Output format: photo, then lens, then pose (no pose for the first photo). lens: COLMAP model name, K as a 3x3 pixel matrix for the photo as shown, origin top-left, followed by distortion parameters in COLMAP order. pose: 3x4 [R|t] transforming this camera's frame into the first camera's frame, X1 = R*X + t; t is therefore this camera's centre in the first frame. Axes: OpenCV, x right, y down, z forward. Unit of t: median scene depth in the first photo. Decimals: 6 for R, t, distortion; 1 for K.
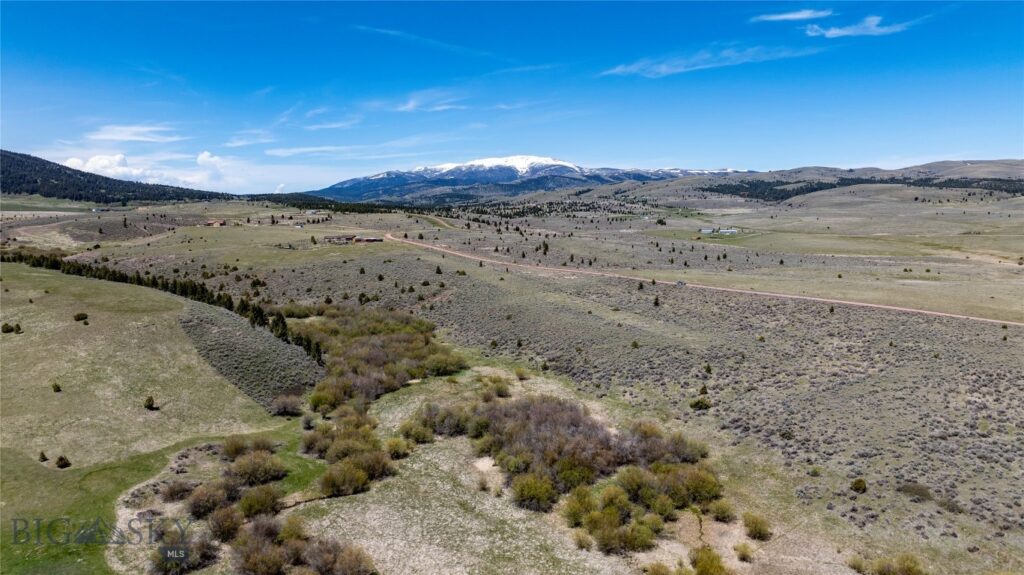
lens RADIAL K [[719.2, 0, 512.0], [0, 719.2, 287.5], [0, 0, 1]] dist [-0.032025, 0.023620]
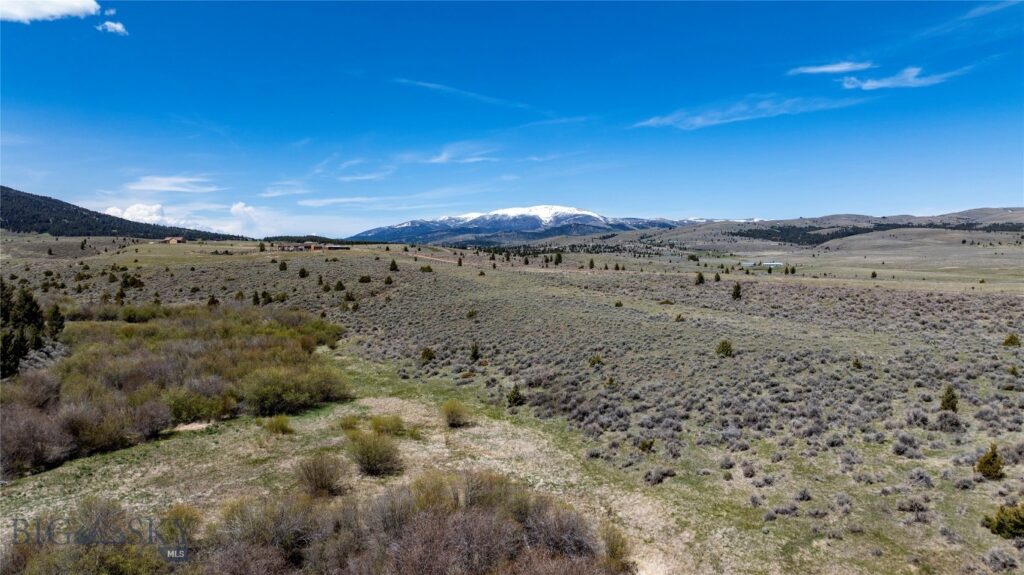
lens RADIAL K [[719.2, 0, 512.0], [0, 719.2, 287.5], [0, 0, 1]] dist [-0.032025, 0.023620]
pose [[0.999417, 0.006355, -0.033559, 0.024360], [-0.008706, 0.997481, -0.070393, 0.031930], [0.033027, 0.070644, 0.996955, 0.242059]]
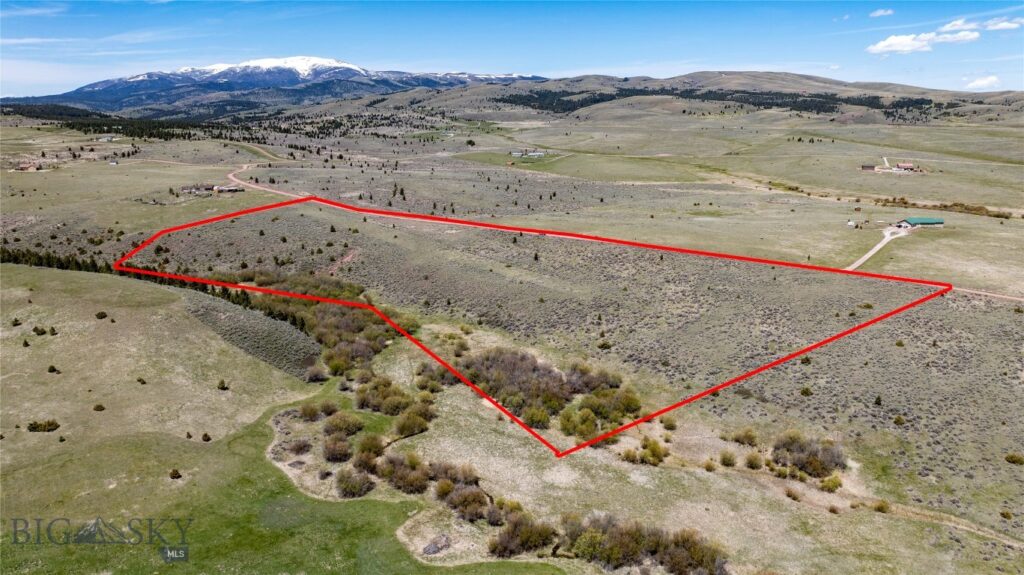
lens RADIAL K [[719.2, 0, 512.0], [0, 719.2, 287.5], [0, 0, 1]] dist [-0.032025, 0.023620]
pose [[0.957978, -0.069258, 0.278356, -0.113157], [0.032218, 0.990252, 0.135507, -0.056777], [-0.285028, -0.120844, 0.950871, -0.122339]]
